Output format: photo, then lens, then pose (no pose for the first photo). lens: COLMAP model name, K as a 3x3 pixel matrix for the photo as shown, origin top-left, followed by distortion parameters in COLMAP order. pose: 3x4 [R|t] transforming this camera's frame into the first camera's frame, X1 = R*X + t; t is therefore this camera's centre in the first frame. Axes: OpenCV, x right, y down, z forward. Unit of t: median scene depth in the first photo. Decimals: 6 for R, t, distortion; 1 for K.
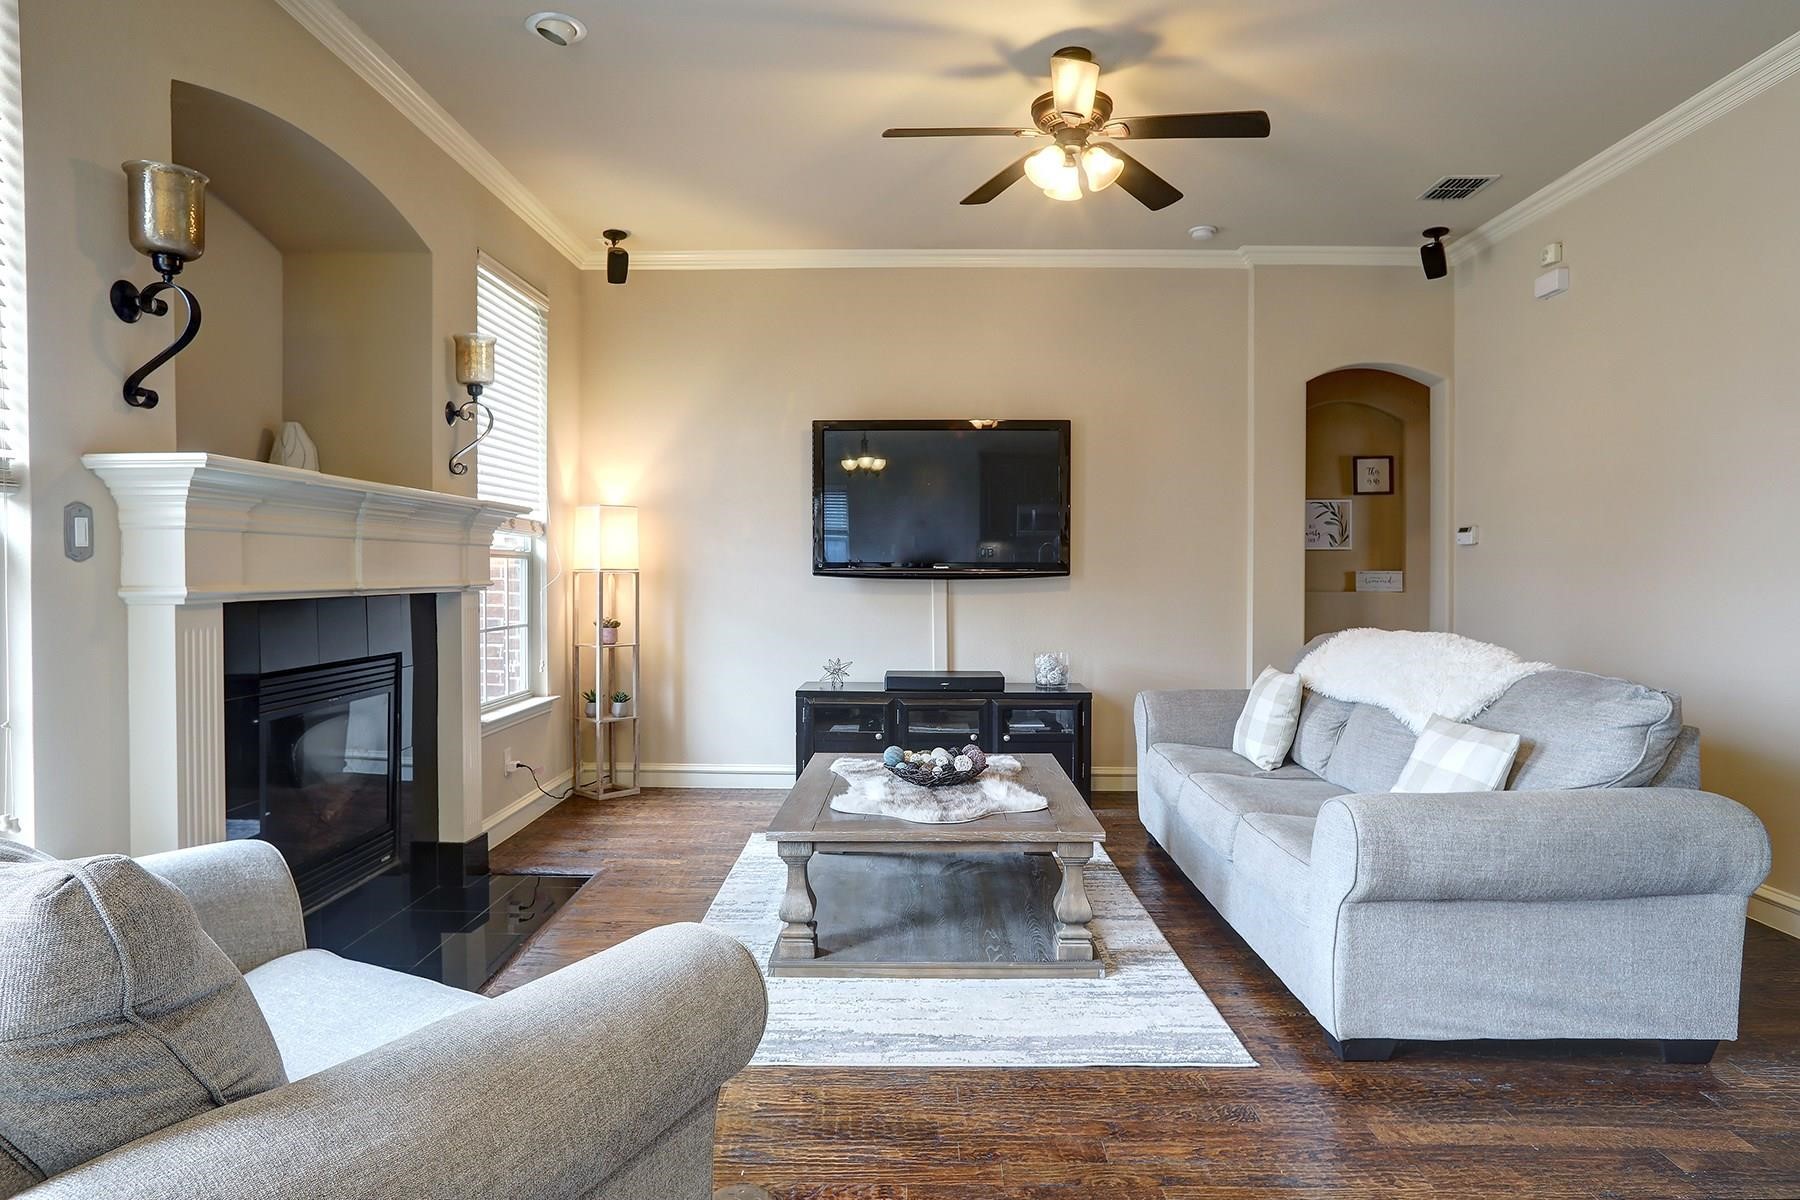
lens RADIAL K [[1053.3, 0, 885.2], [0, 1053.3, 589.3], [0, 0, 1]] dist [-0.074637, 0.054550]
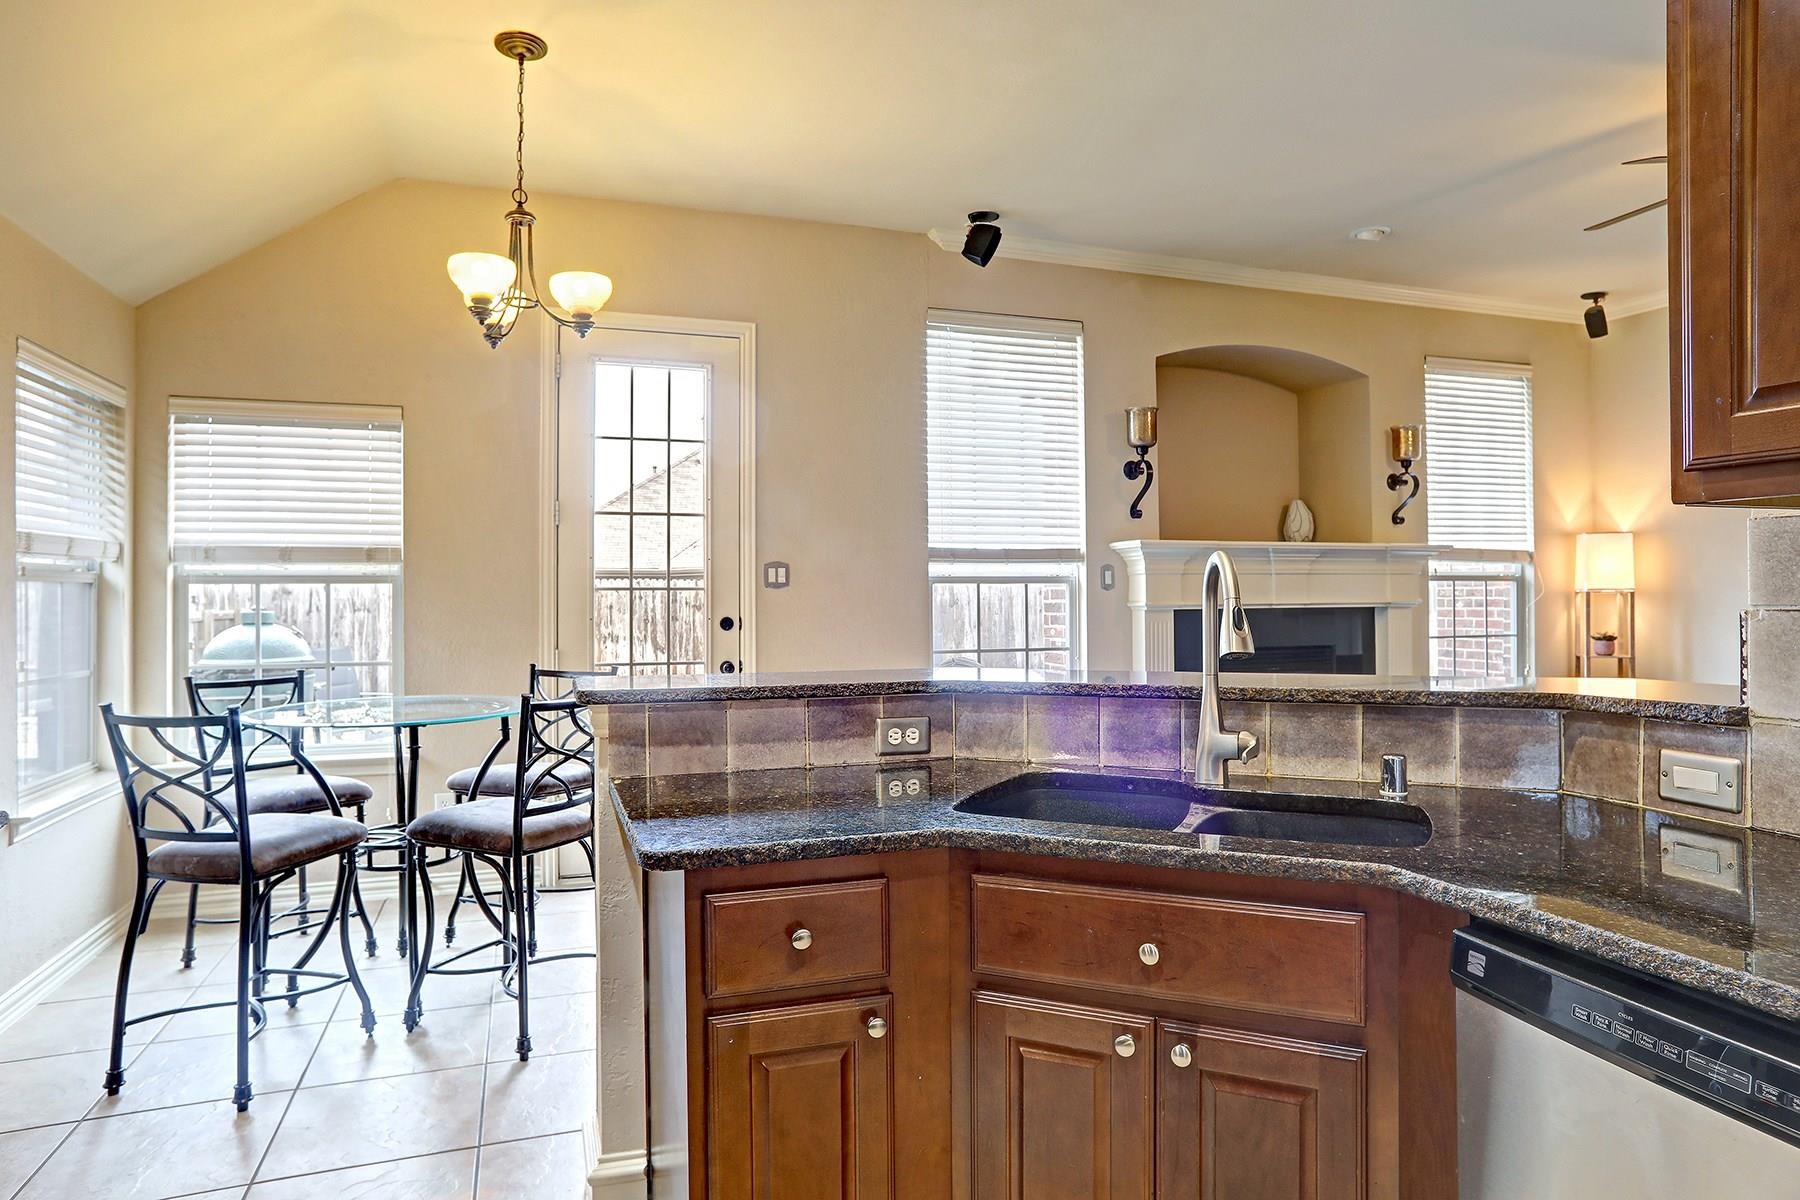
lens RADIAL K [[1053.3, 0, 885.2], [0, 1053.3, 589.3], [0, 0, 1]] dist [-0.074637, 0.054550]
pose [[0.346367, -0.012041, -0.938022, 0.697191], [-0.007349, 0.999852, -0.015549, 0.005761], [0.938070, 0.012279, 0.346228, -0.152568]]
